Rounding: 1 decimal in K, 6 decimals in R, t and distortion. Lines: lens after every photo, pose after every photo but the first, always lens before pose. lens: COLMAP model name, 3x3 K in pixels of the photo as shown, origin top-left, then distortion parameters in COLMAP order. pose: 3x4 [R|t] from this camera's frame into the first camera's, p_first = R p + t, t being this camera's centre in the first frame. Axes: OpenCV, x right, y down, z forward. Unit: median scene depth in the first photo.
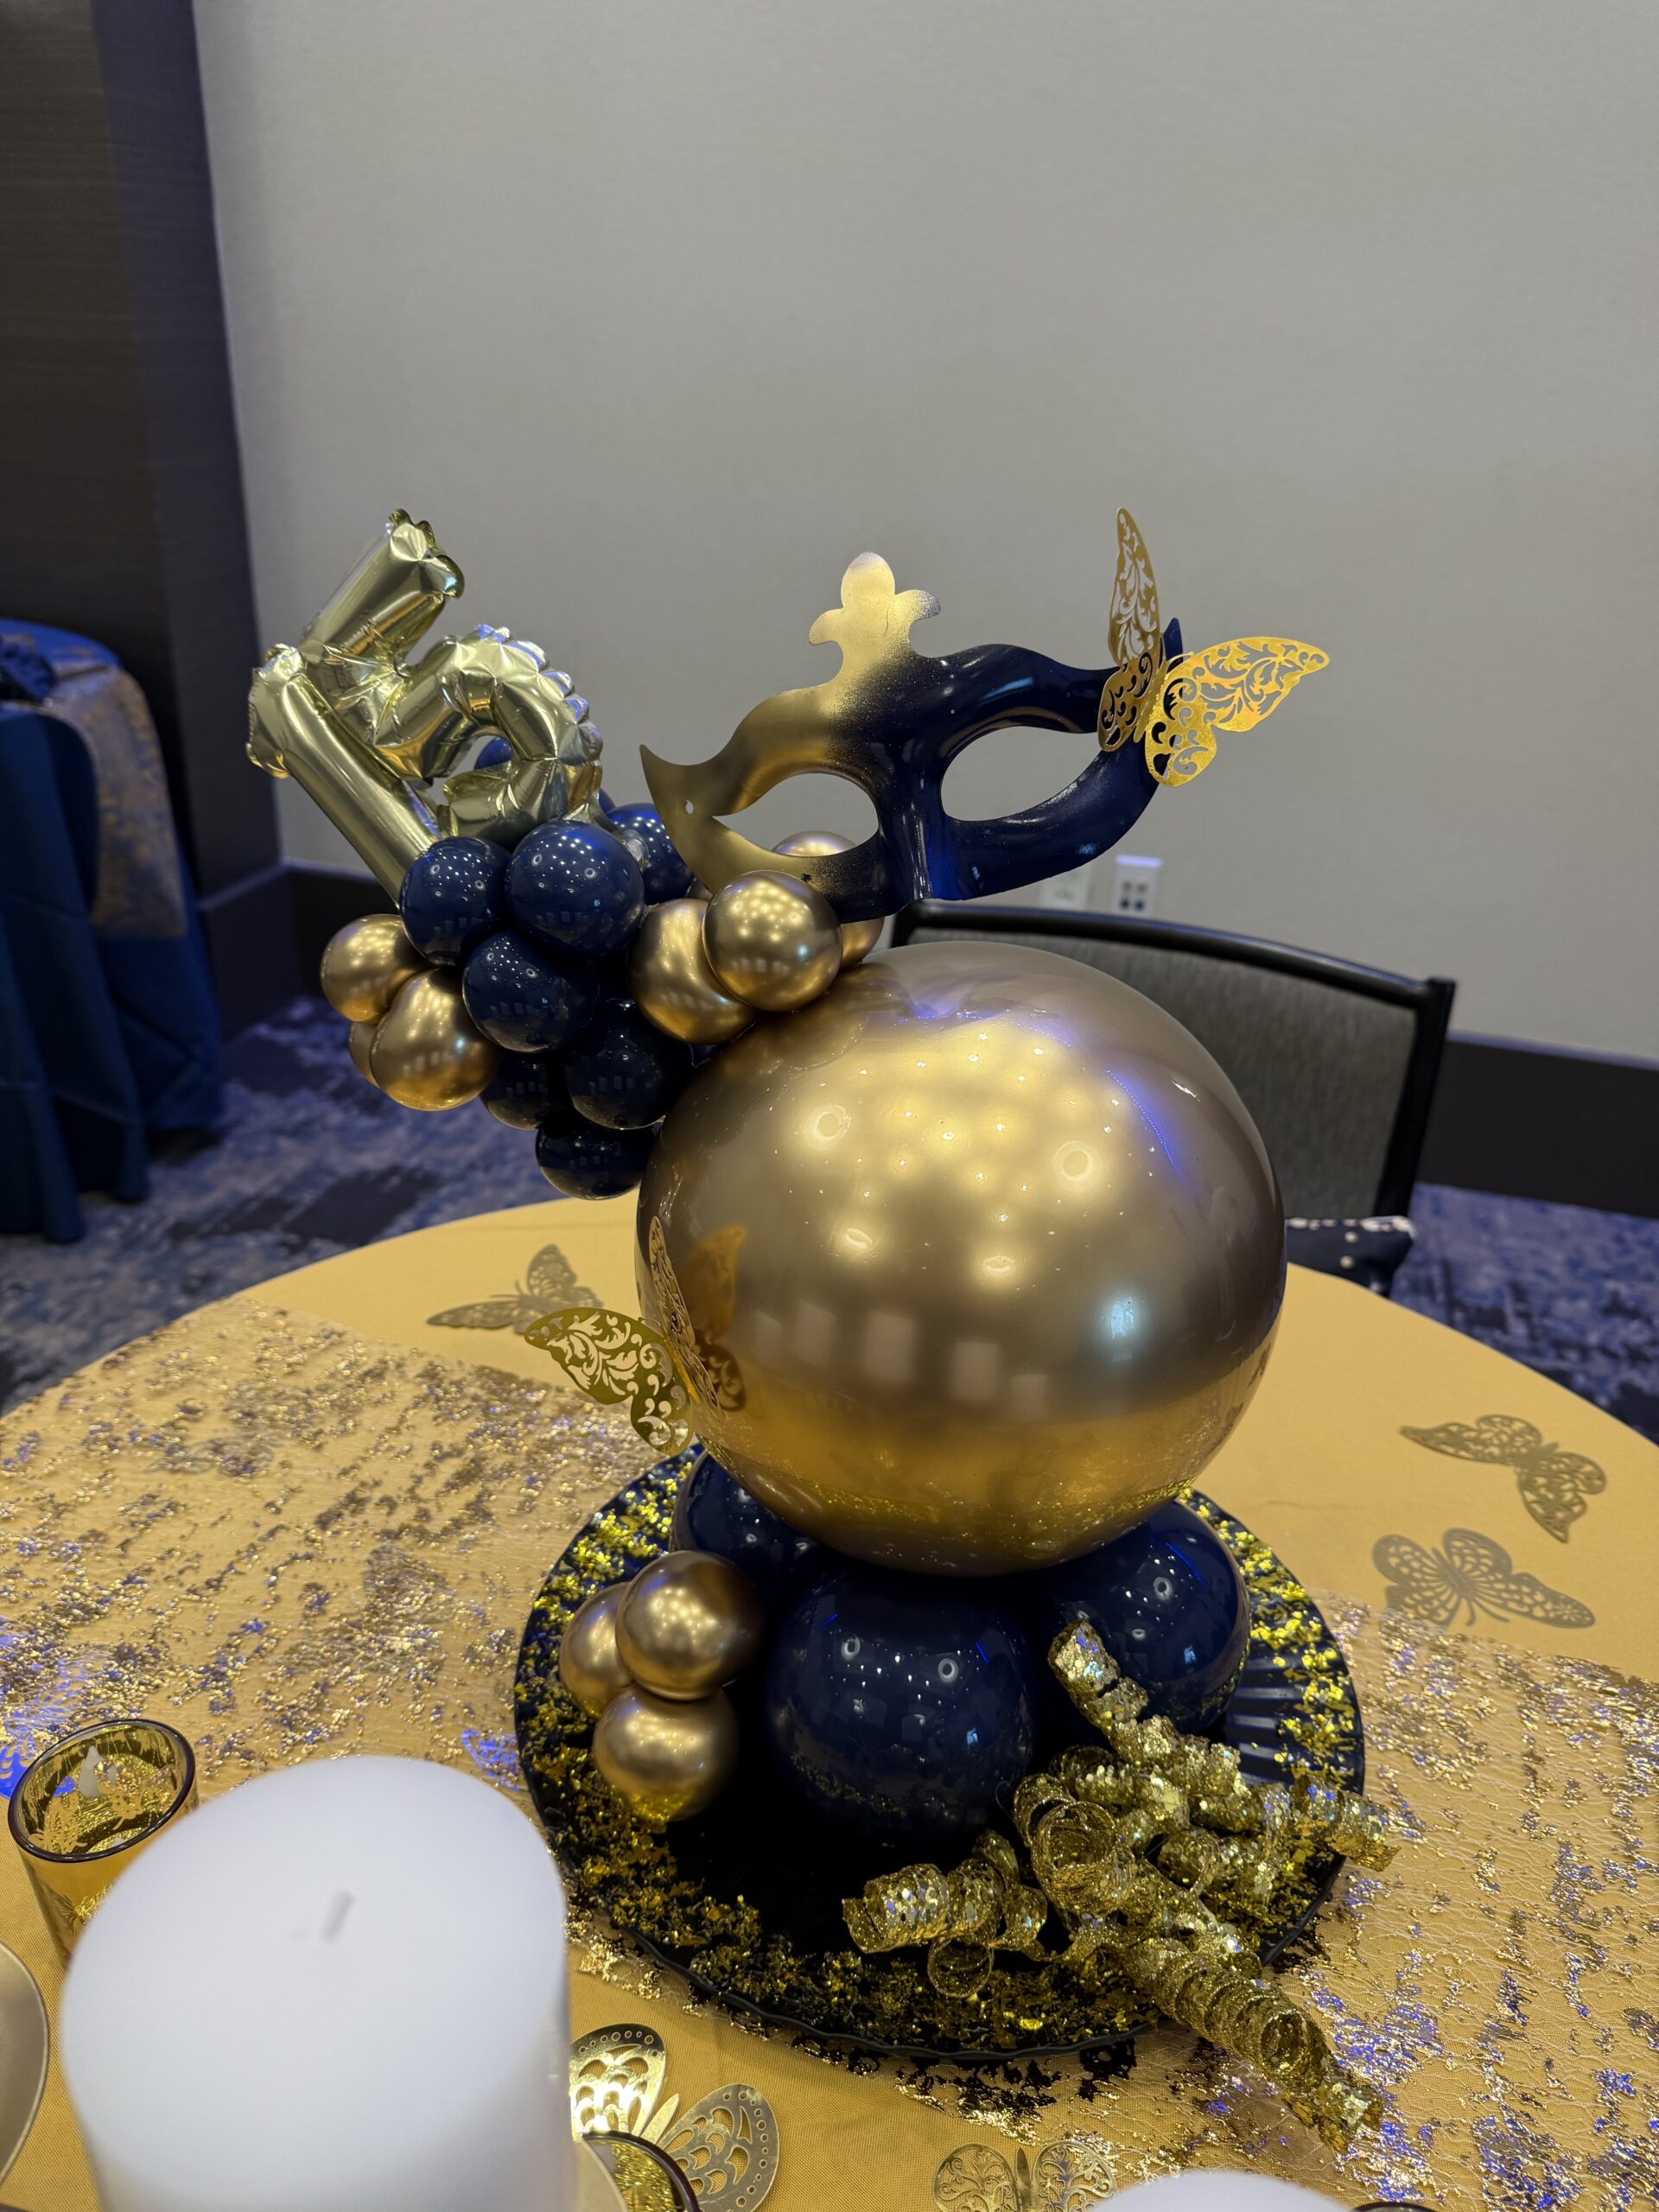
lens RADIAL K [[1630.7, 0, 760.0], [0, 1630.7, 1102.4], [0, 0, 1]] dist [0.097755, -0.218104]
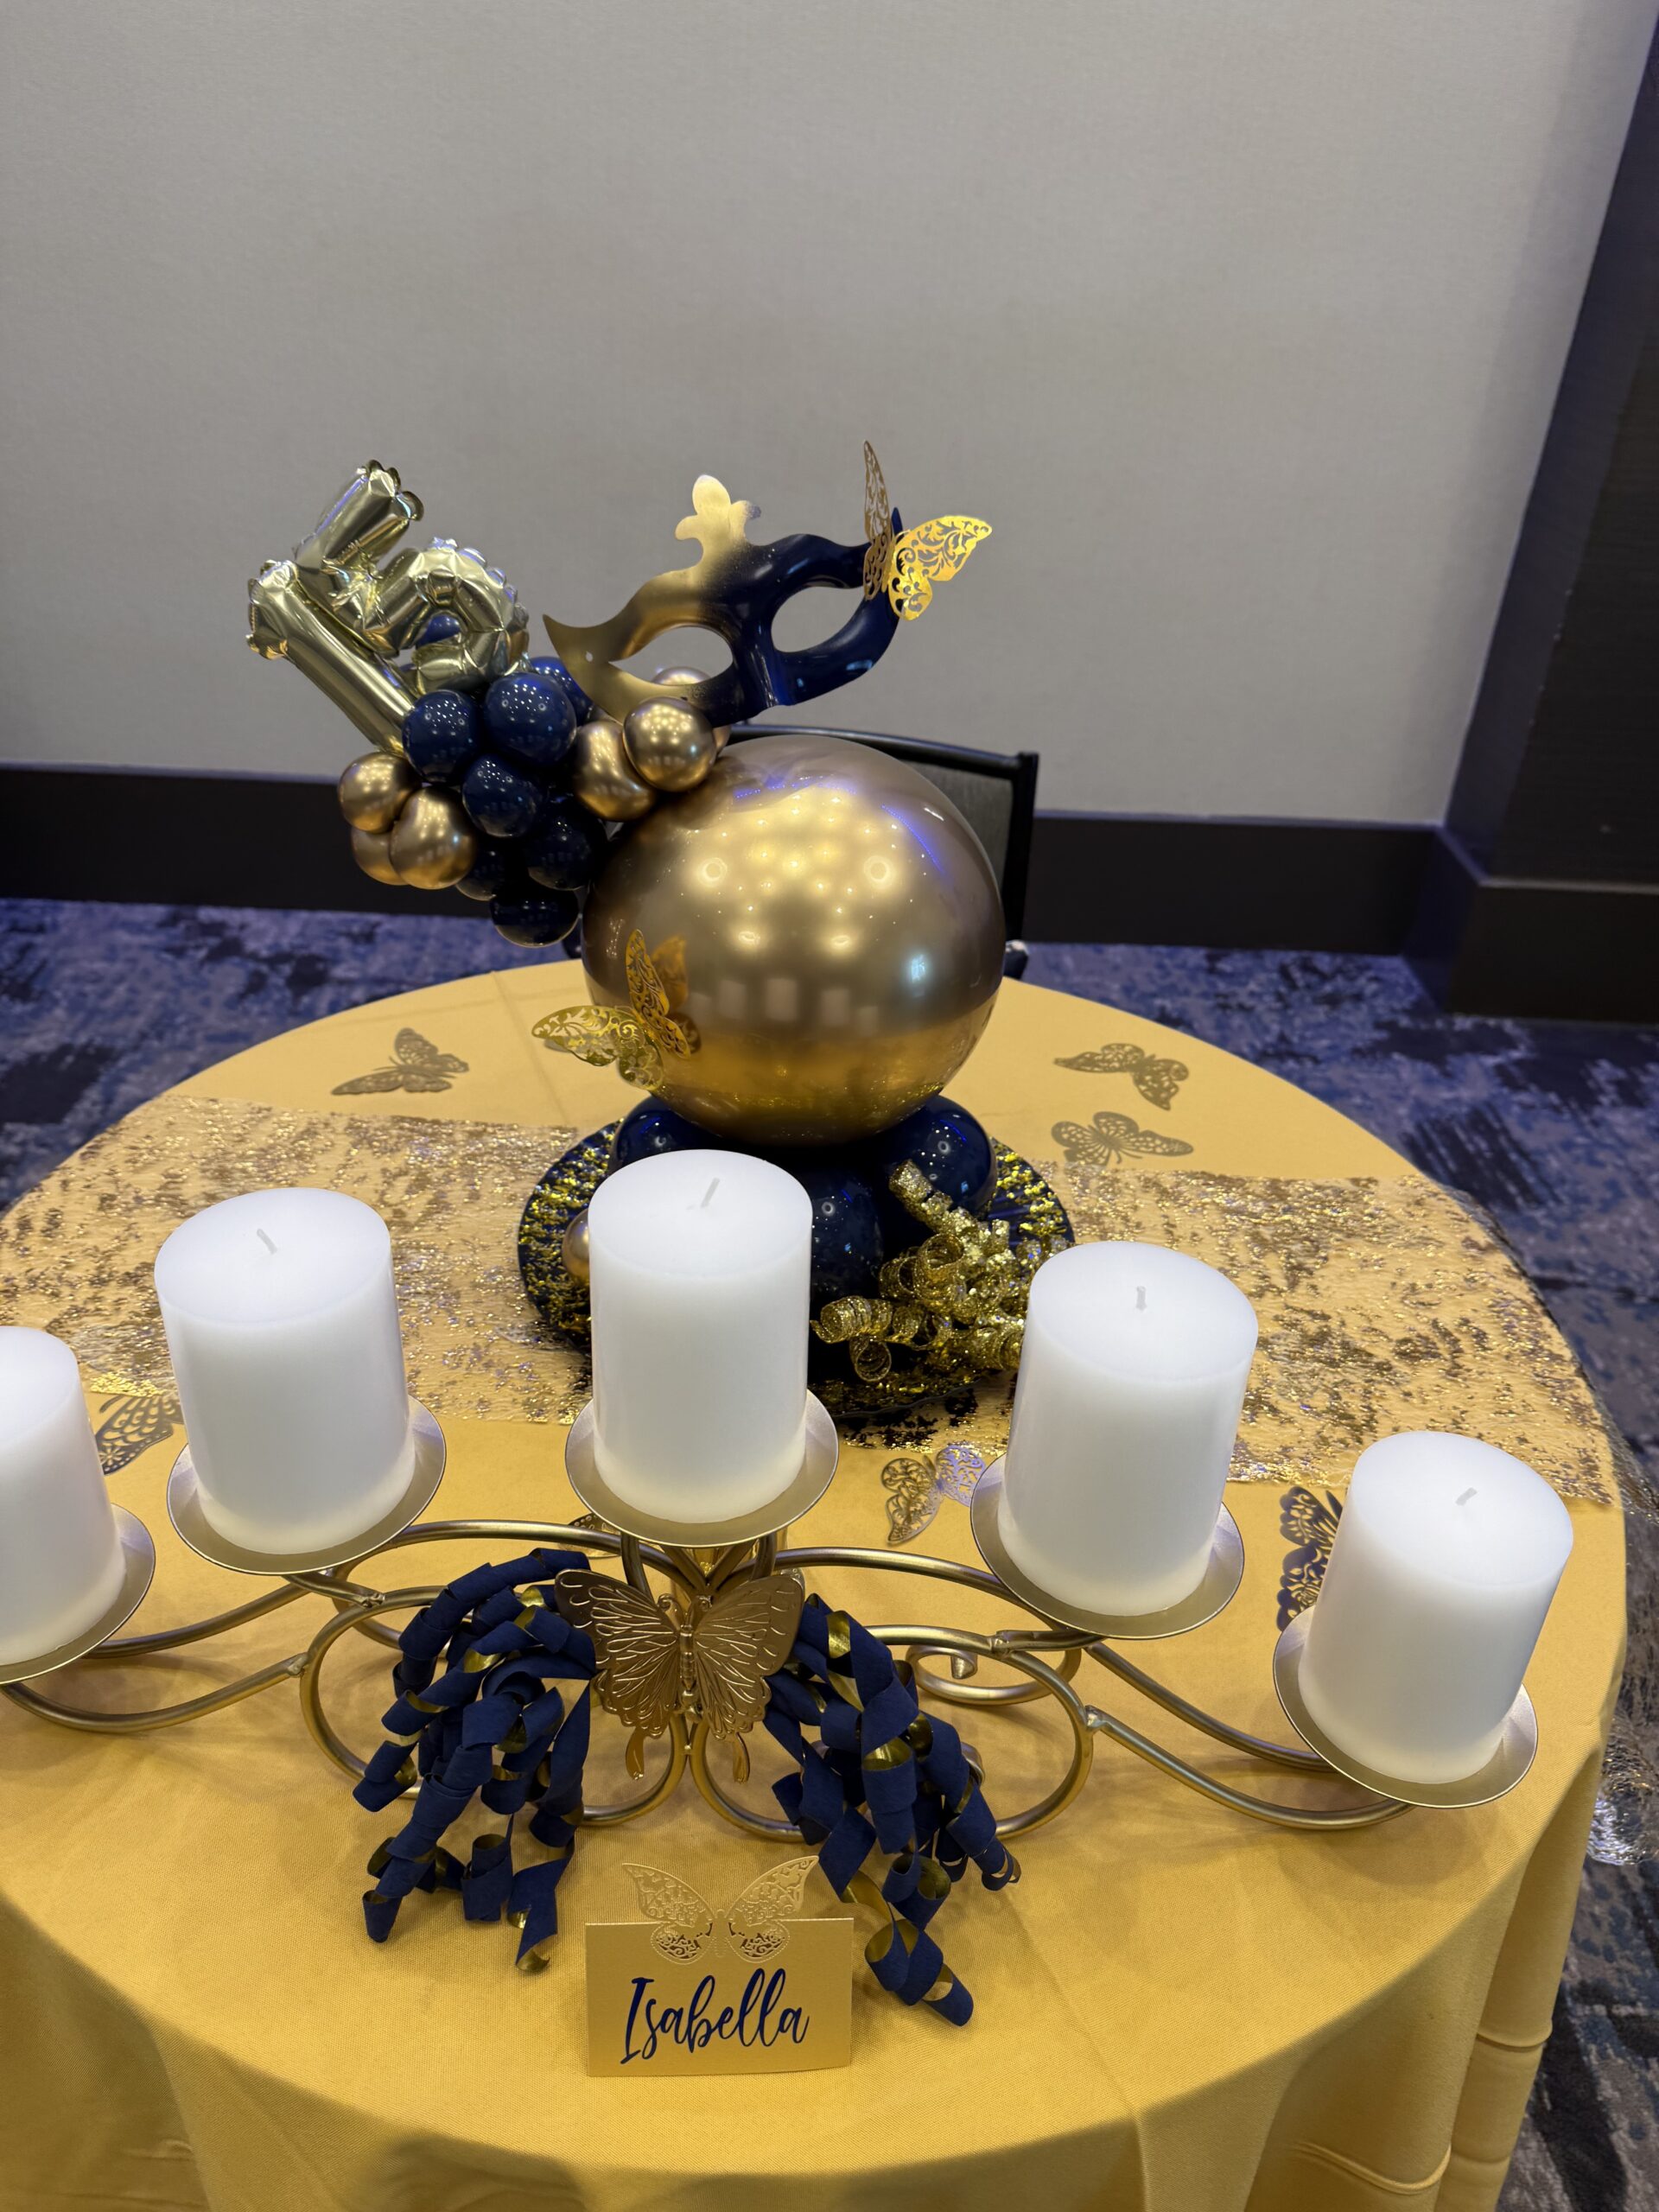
lens RADIAL K [[1630.7, 0, 760.0], [0, 1630.7, 1102.4], [0, 0, 1]] dist [0.097755, -0.218104]
pose [[0.960740, -0.141981, 0.238368, -0.302635], [0.118555, 0.986839, 0.109967, 0.066554], [-0.250844, -0.077390, 0.964929, -0.472594]]
